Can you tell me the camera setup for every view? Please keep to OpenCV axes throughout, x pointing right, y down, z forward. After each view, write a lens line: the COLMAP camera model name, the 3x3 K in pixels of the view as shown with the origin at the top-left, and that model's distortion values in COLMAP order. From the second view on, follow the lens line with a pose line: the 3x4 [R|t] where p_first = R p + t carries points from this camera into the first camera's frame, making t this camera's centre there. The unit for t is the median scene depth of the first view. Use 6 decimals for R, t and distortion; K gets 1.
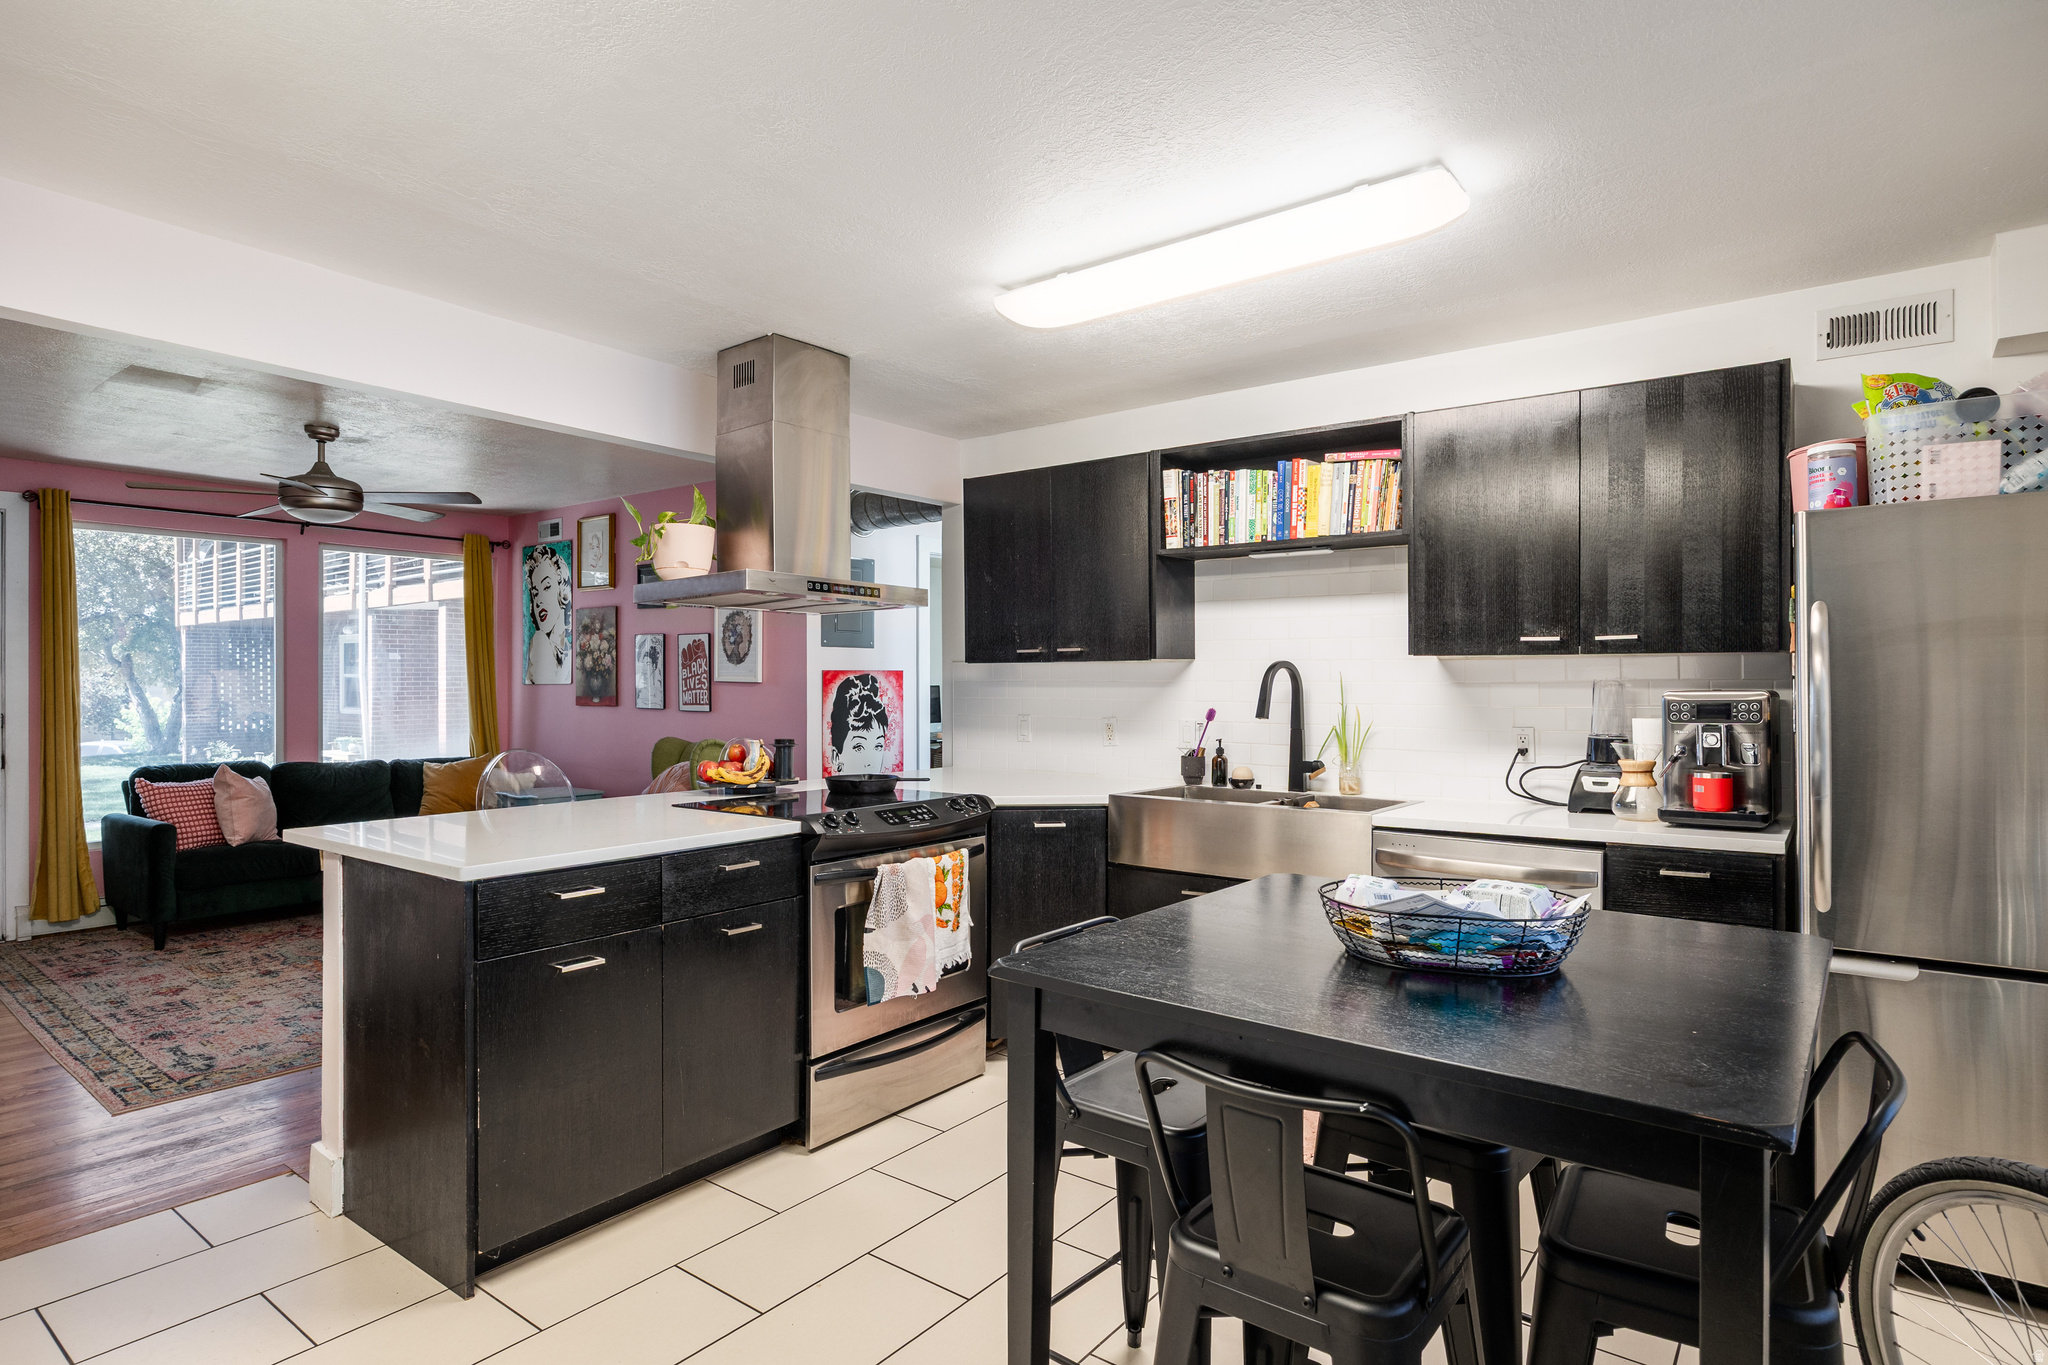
lens RADIAL K [[1091.4, 0, 1018.3], [0, 1091.4, 680.3], [0, 0, 1]] dist [-0.007084, -0.000399]
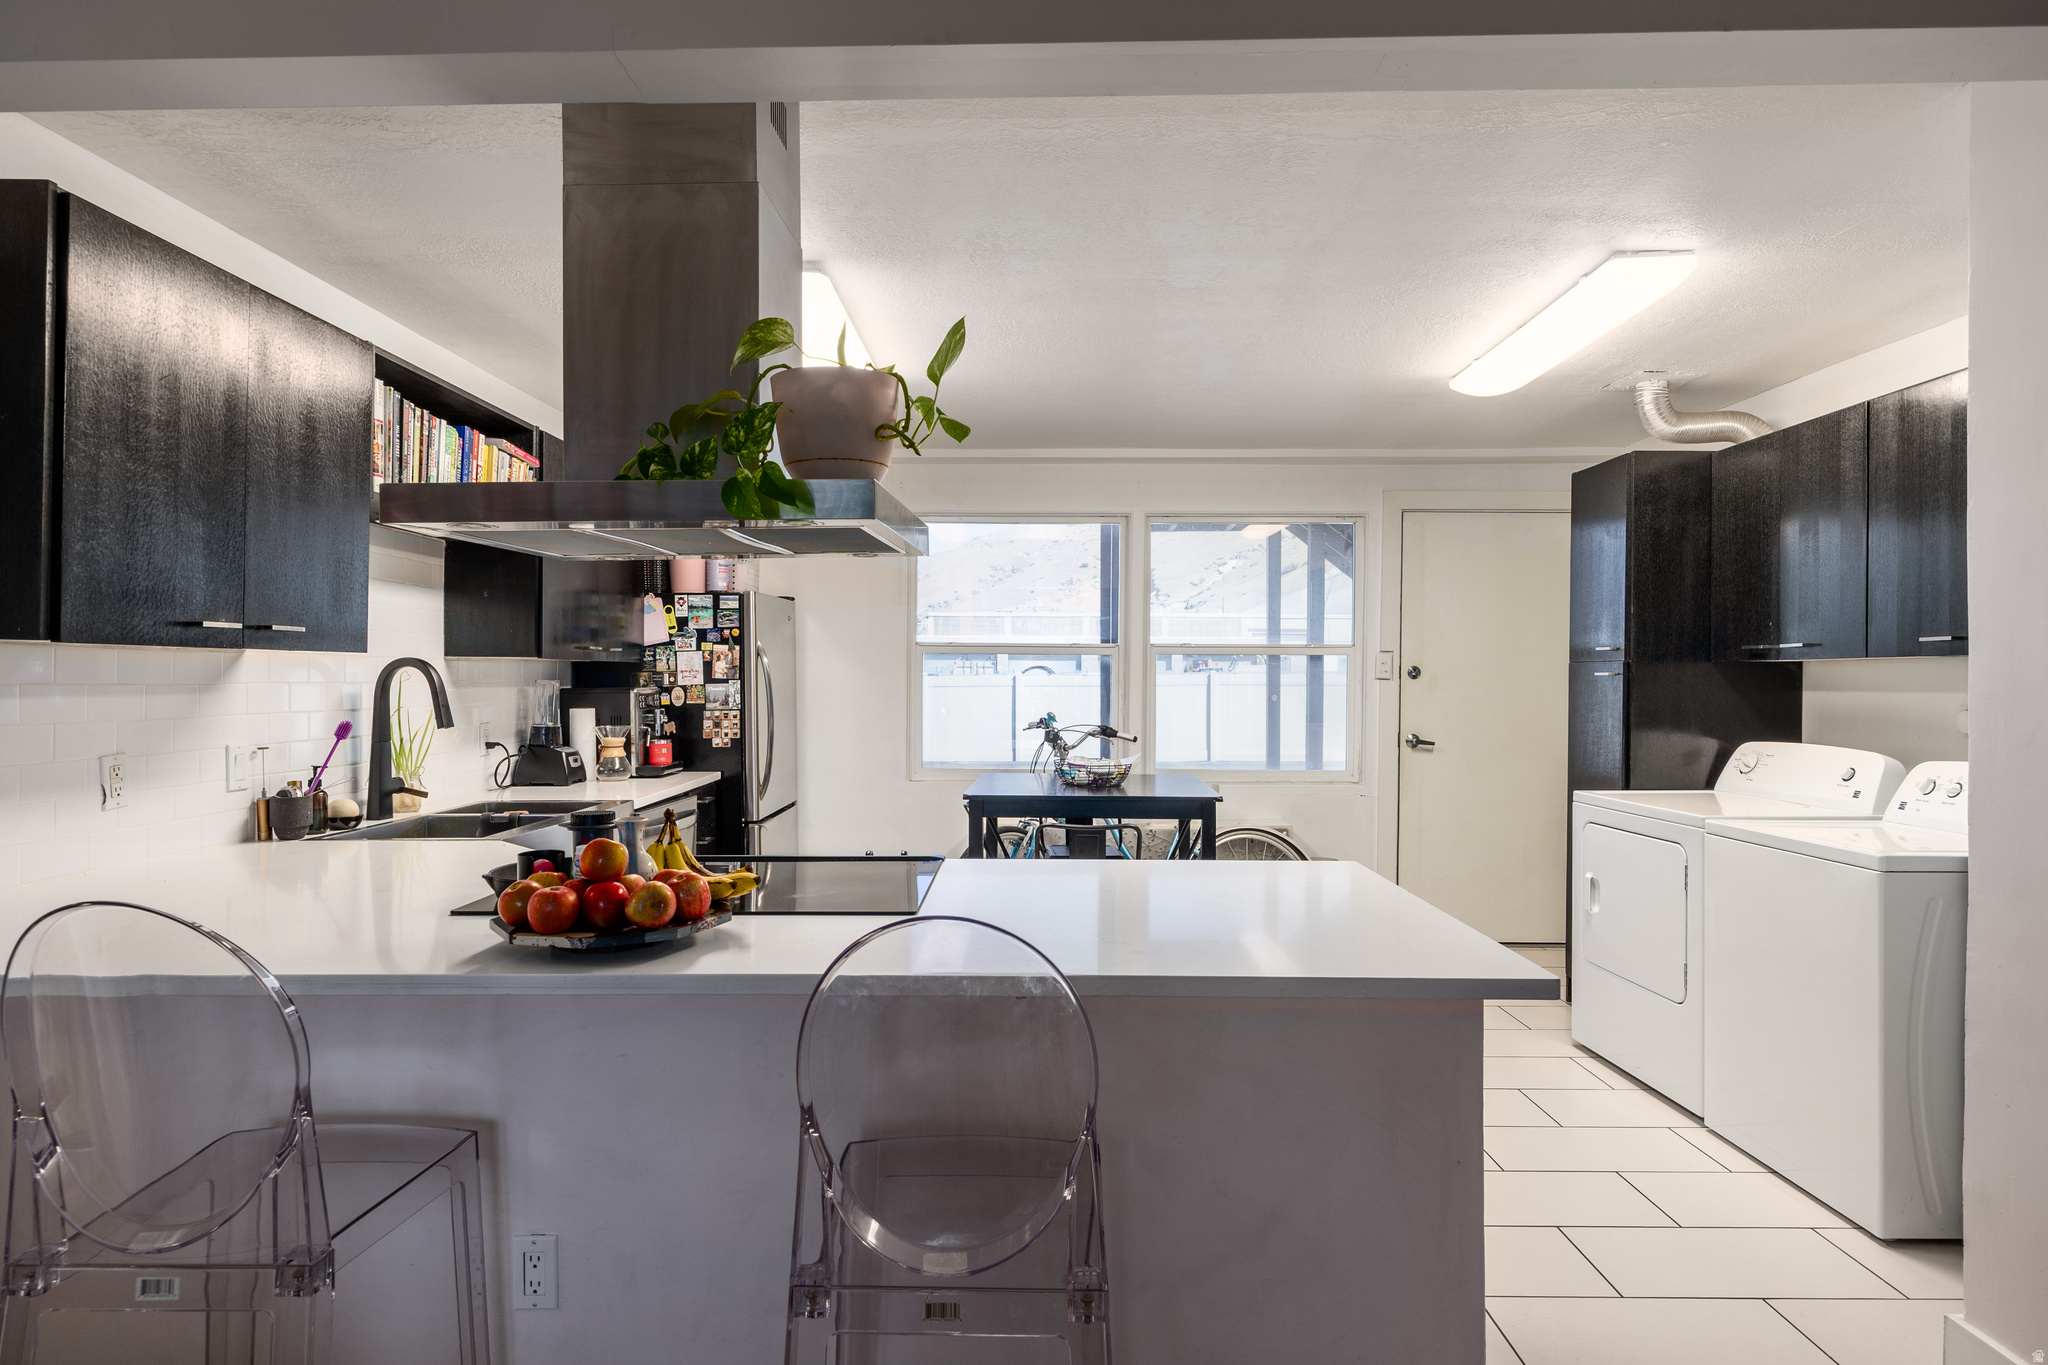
lens RADIAL K [[1091.4, 0, 1014.5], [0, 1091.4, 684.1], [0, 0, 1]] dist [-0.007084, -0.000399]
pose [[-0.594605, -0.004212, 0.804007, -0.656852], [0.000675, 0.999983, 0.005738, -0.002918], [-0.804018, 0.003954, -0.594592, 1.085703]]
